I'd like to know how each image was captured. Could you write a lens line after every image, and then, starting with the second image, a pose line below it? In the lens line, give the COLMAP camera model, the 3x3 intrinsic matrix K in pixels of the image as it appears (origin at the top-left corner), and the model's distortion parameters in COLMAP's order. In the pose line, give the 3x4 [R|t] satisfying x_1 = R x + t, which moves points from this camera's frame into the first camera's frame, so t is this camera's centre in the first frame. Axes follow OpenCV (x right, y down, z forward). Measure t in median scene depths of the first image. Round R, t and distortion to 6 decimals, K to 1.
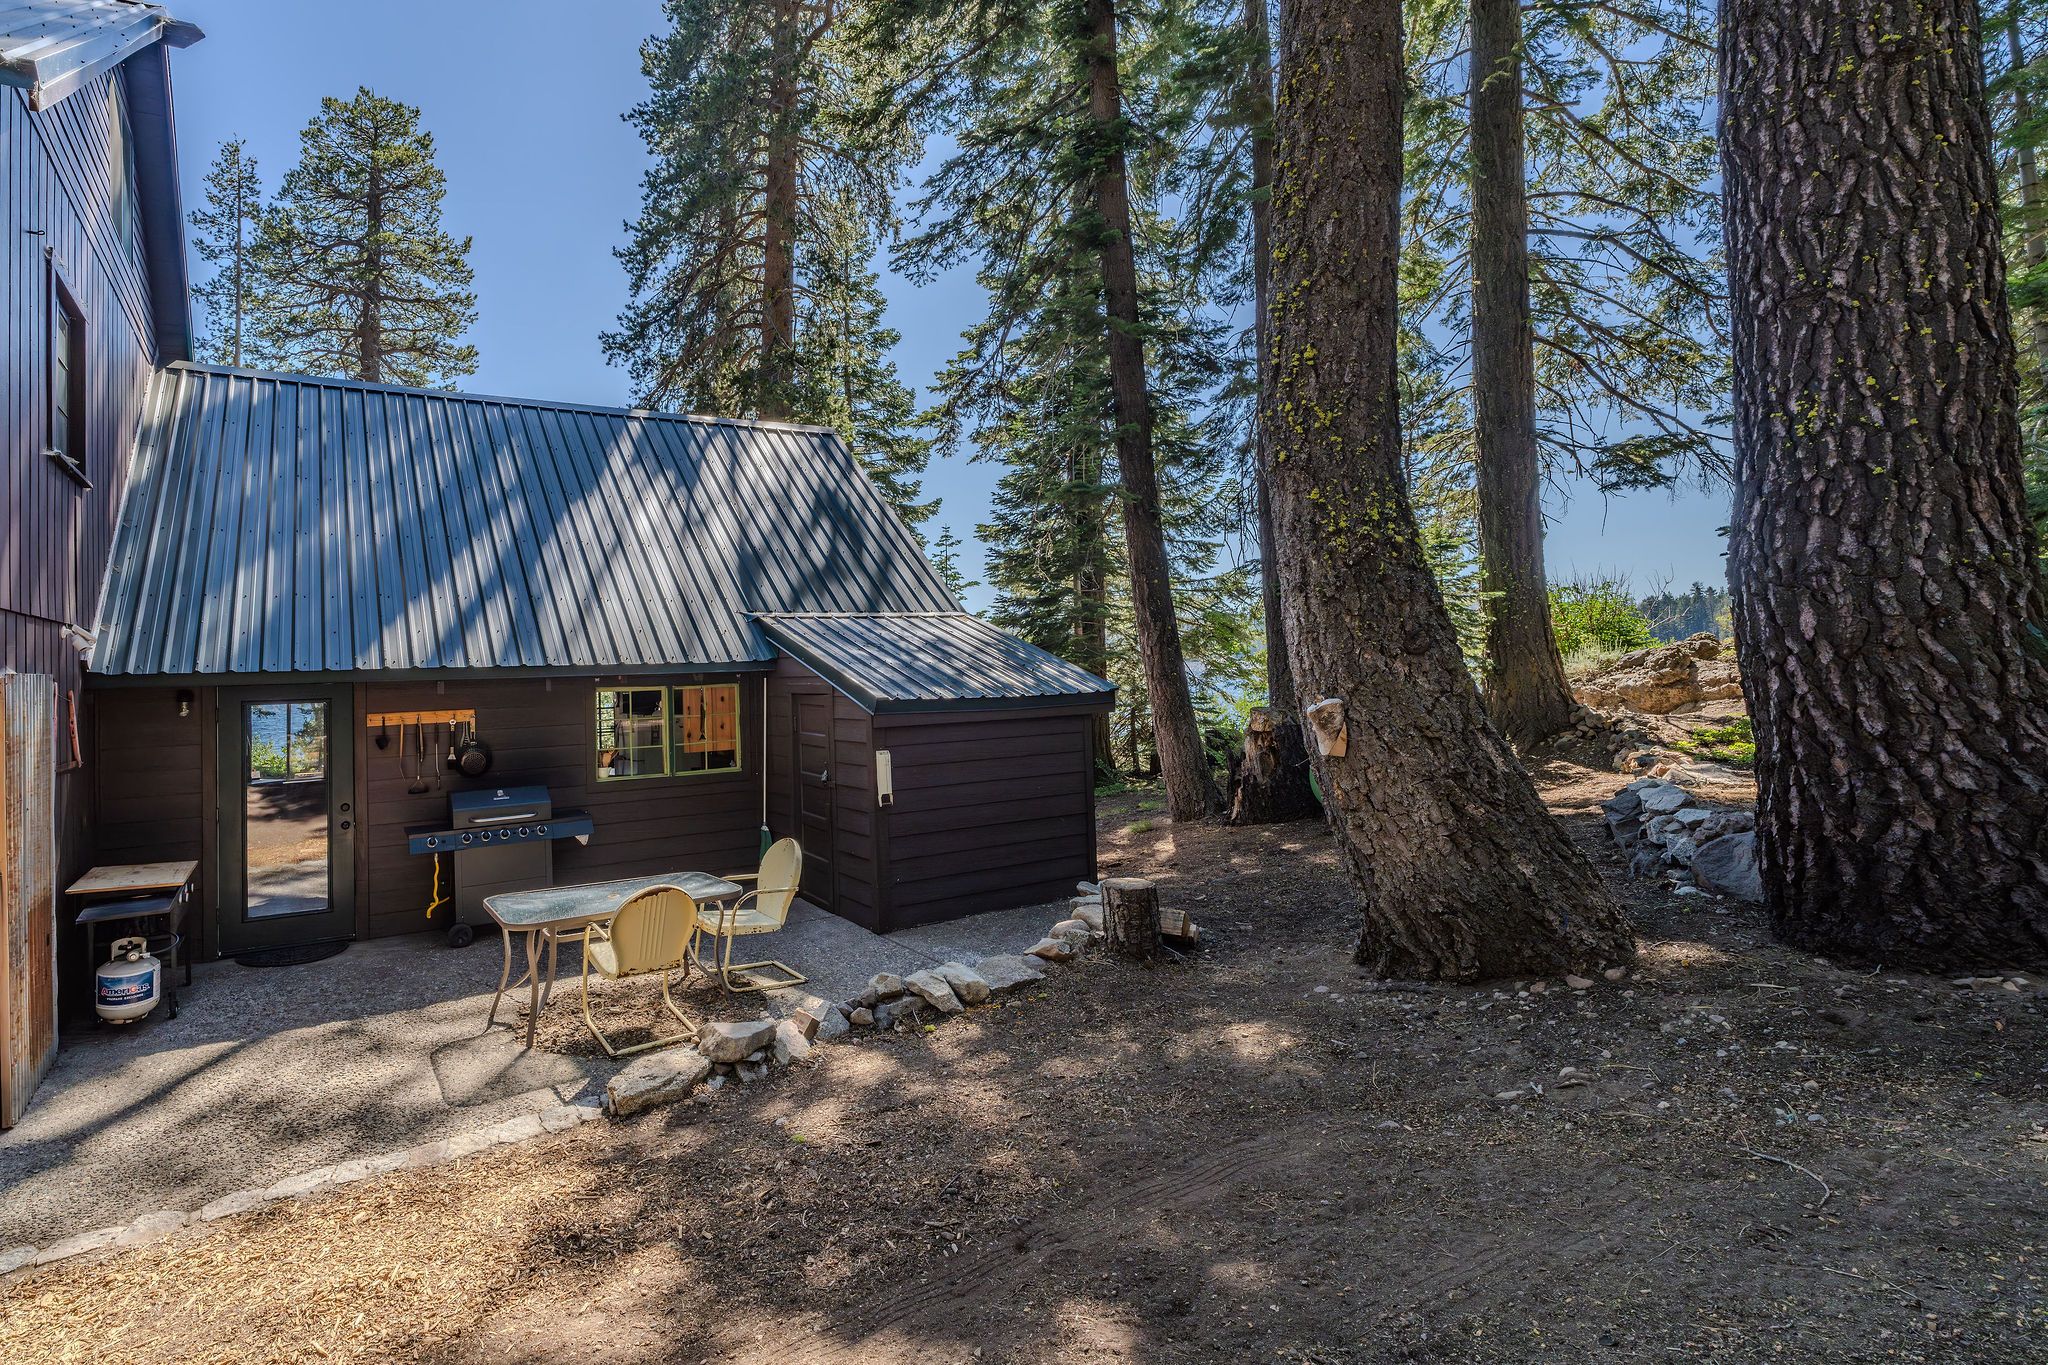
lens RADIAL K [[992.3, 0, 868.5], [0, 992.3, 631.5], [0, 0, 1]] dist [-0.006156, 0.001414]
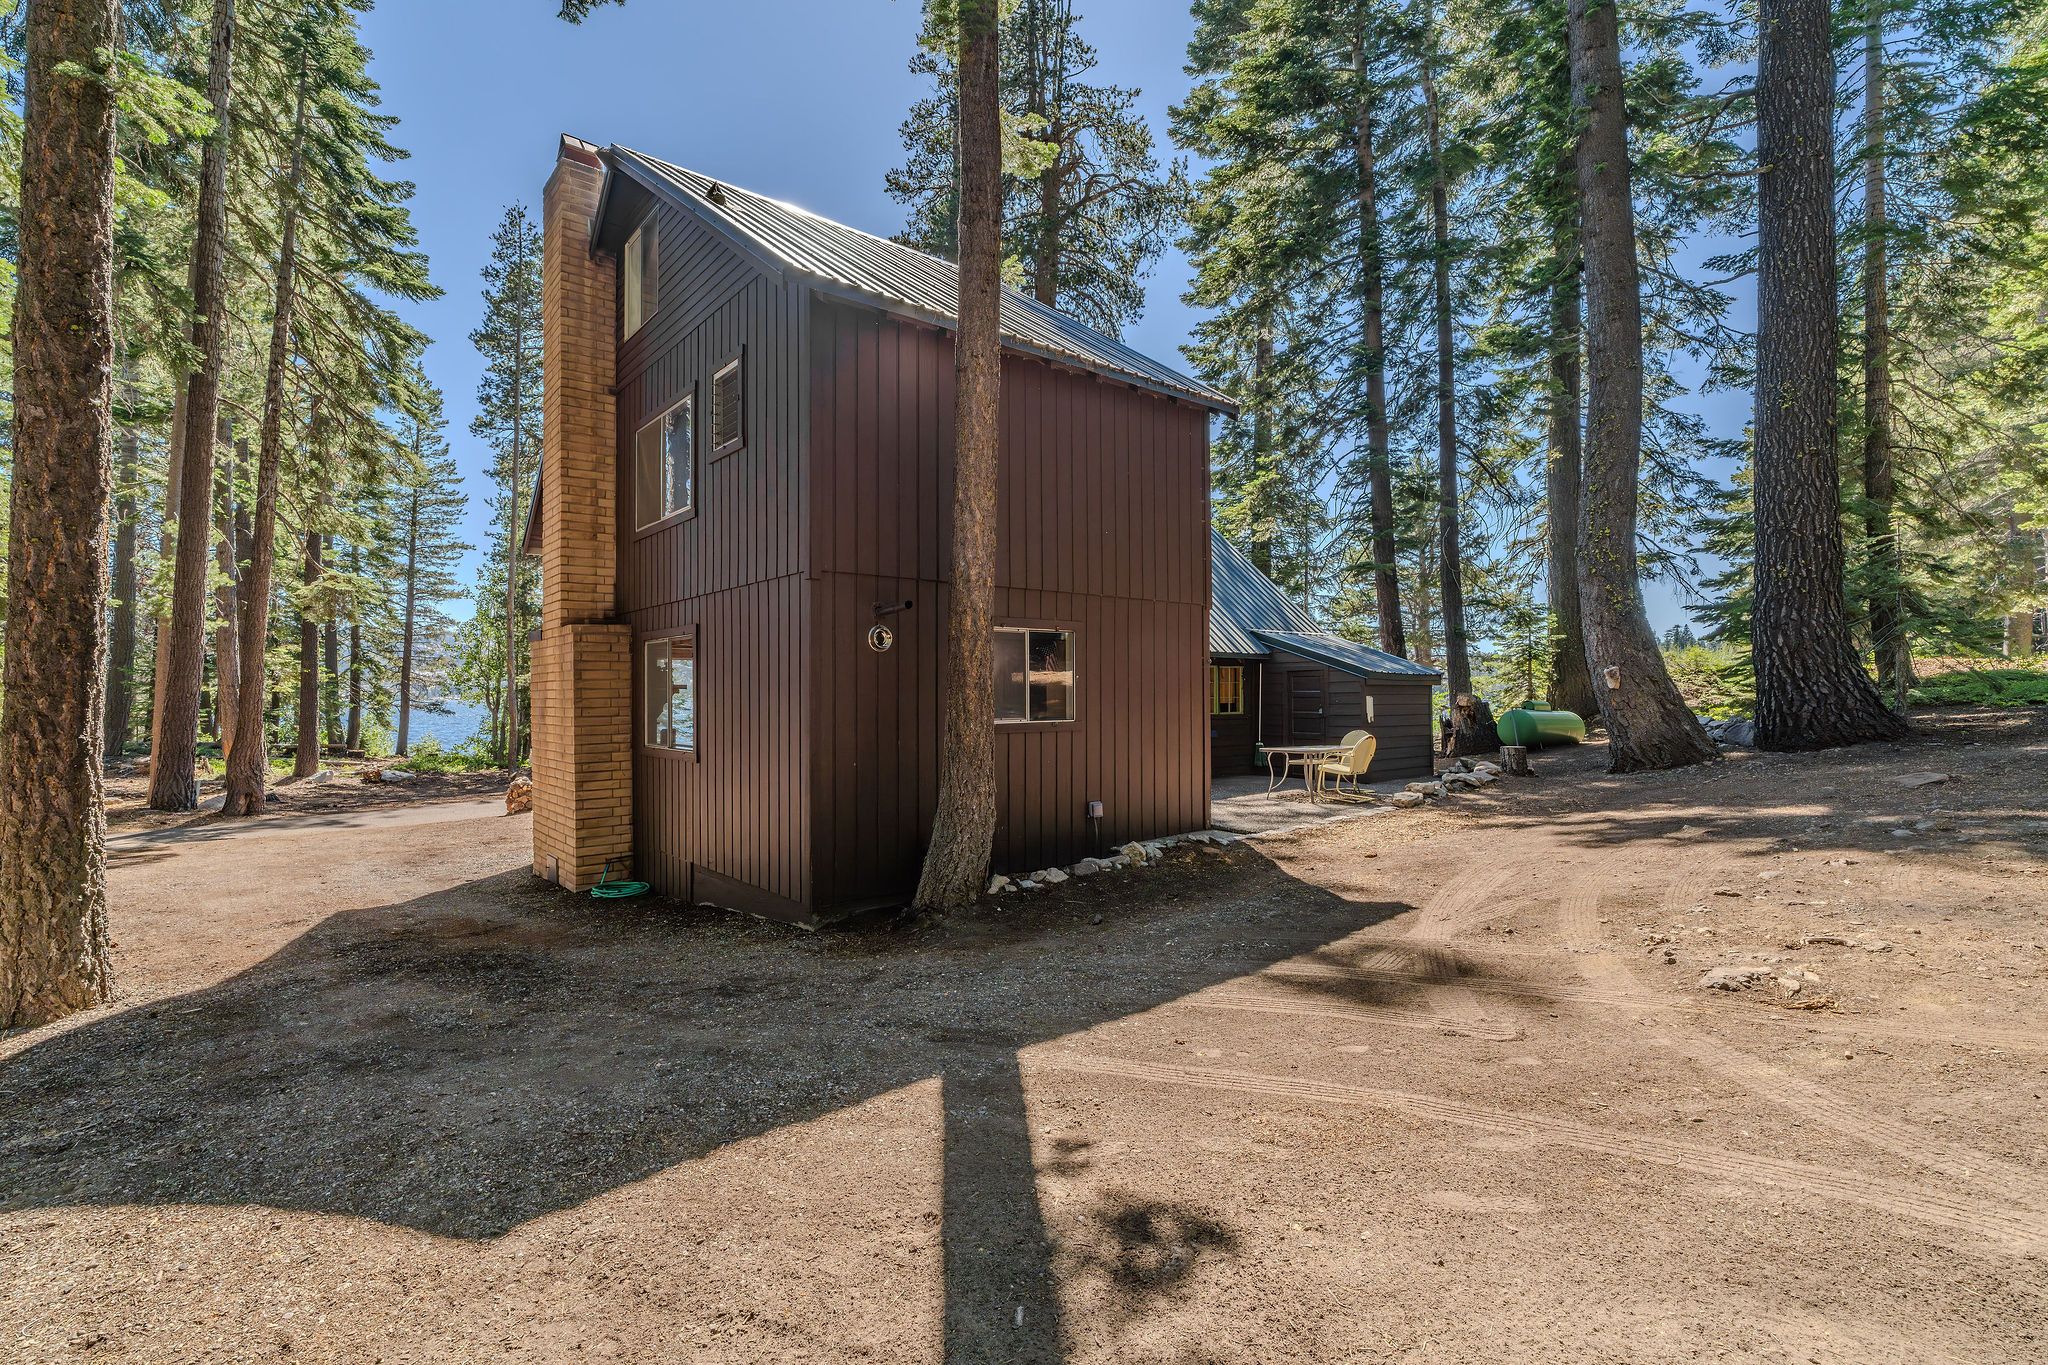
lens RADIAL K [[953.1, 0, 1019.6], [0, 953.1, 682.0], [0, 0, 1]] dist [-0.002202, -0.000016]
pose [[0.980545, 0.029961, 0.193996, -1.357491], [-0.033213, 0.999357, 0.013533, 0.111823], [-0.193466, -0.019713, 0.980909, -1.006449]]
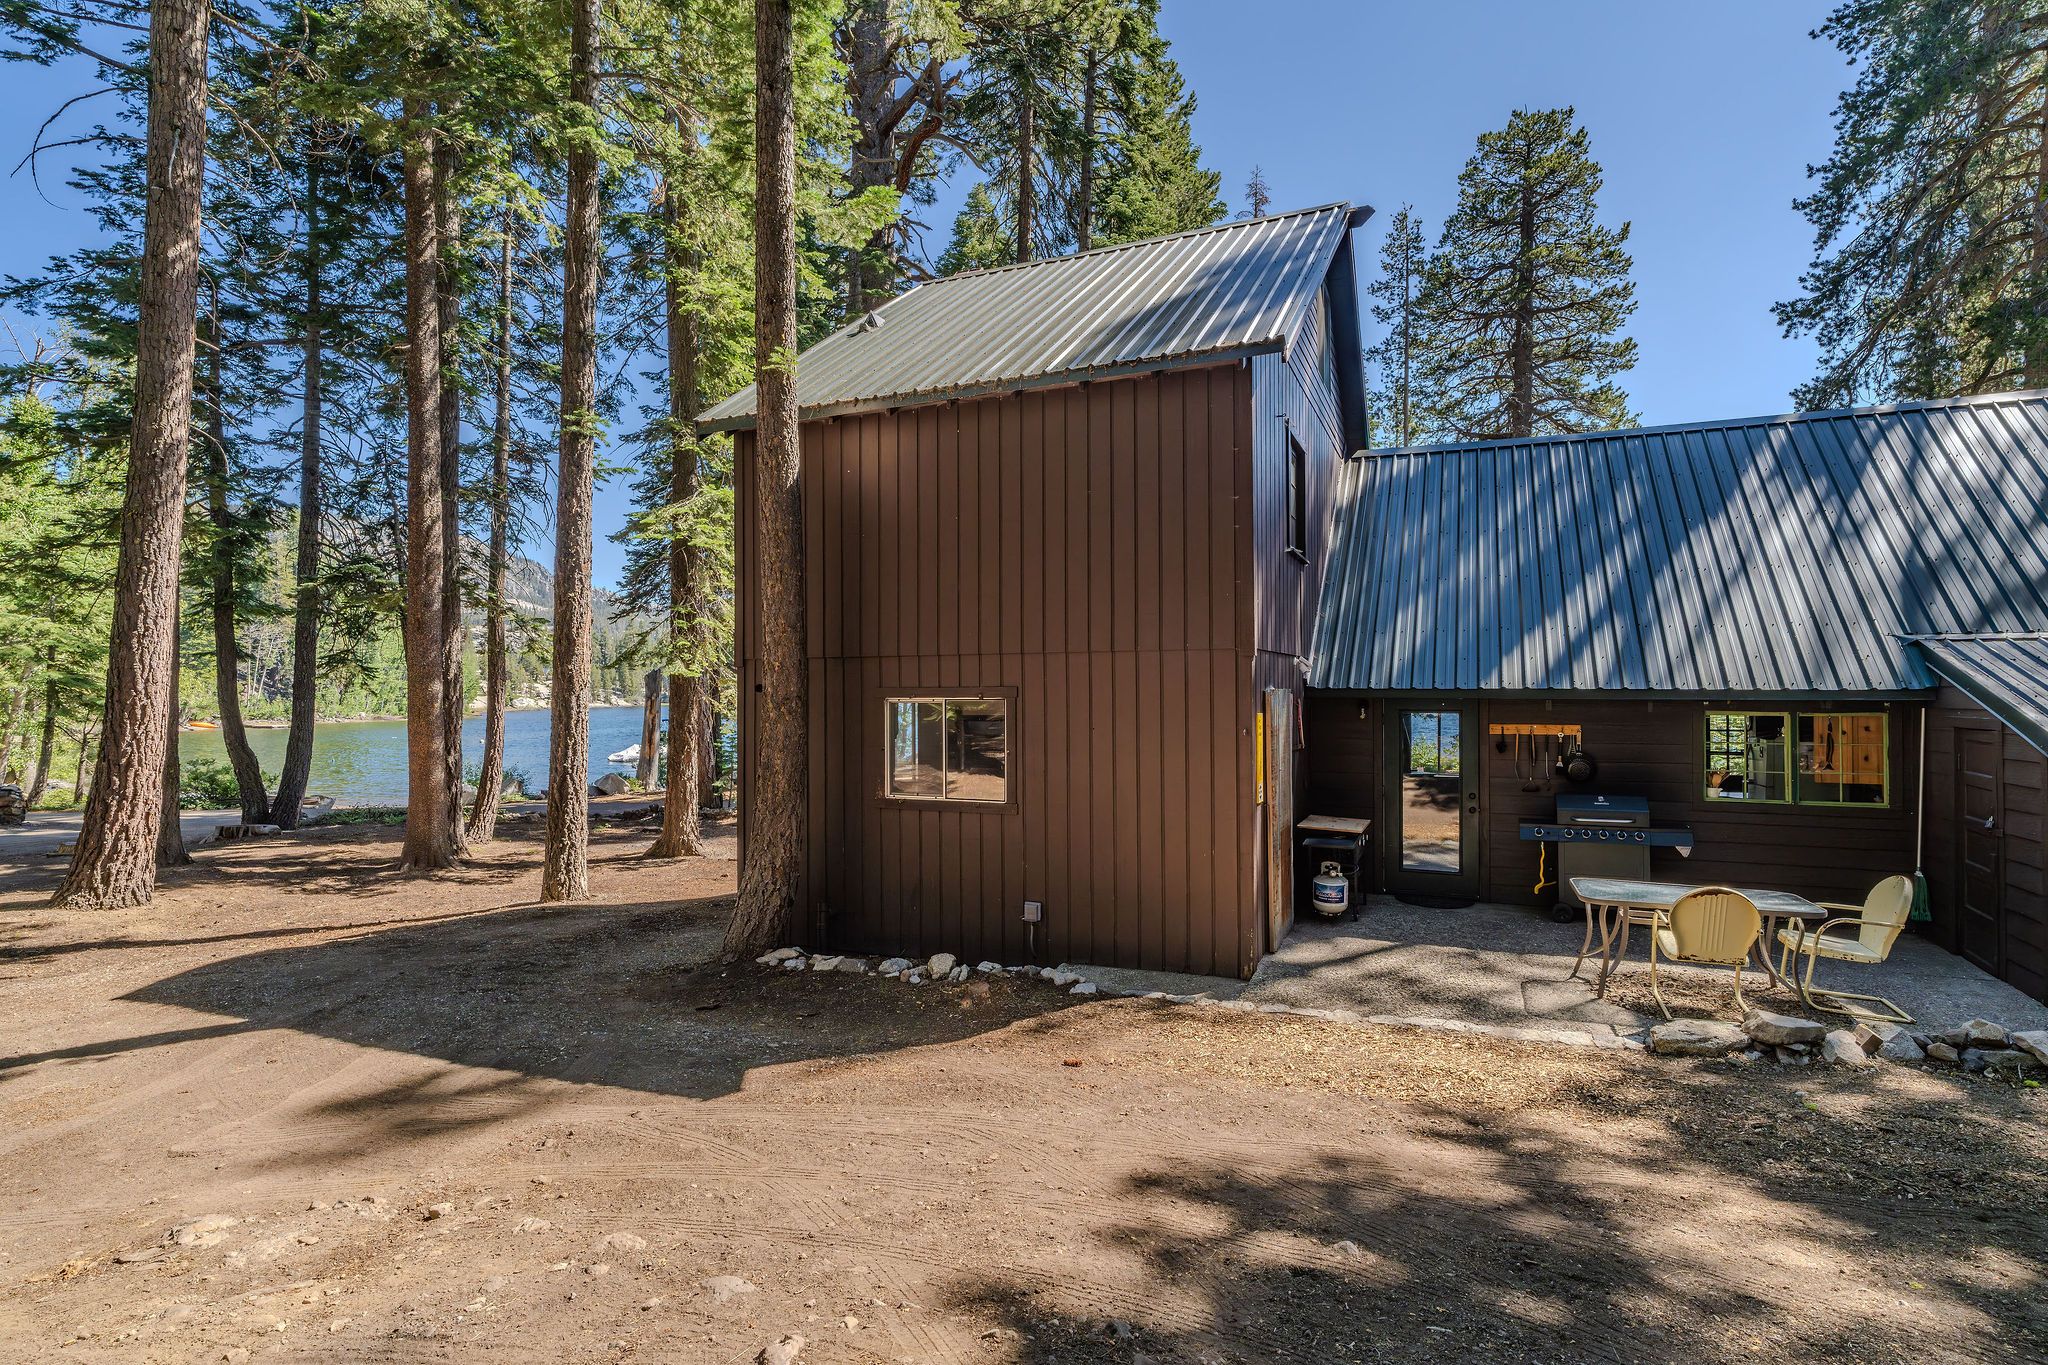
lens RADIAL K [[1010.0, 0, 1027.6], [0, 1010.0, 679.8], [0, 0, 1]] dist [-0.009376, 0.003585]
pose [[0.598869, 0.020313, -0.800589, 0.218737], [0.012358, 0.999325, 0.034600, -0.032310], [0.800752, -0.030615, 0.598214, -0.305593]]
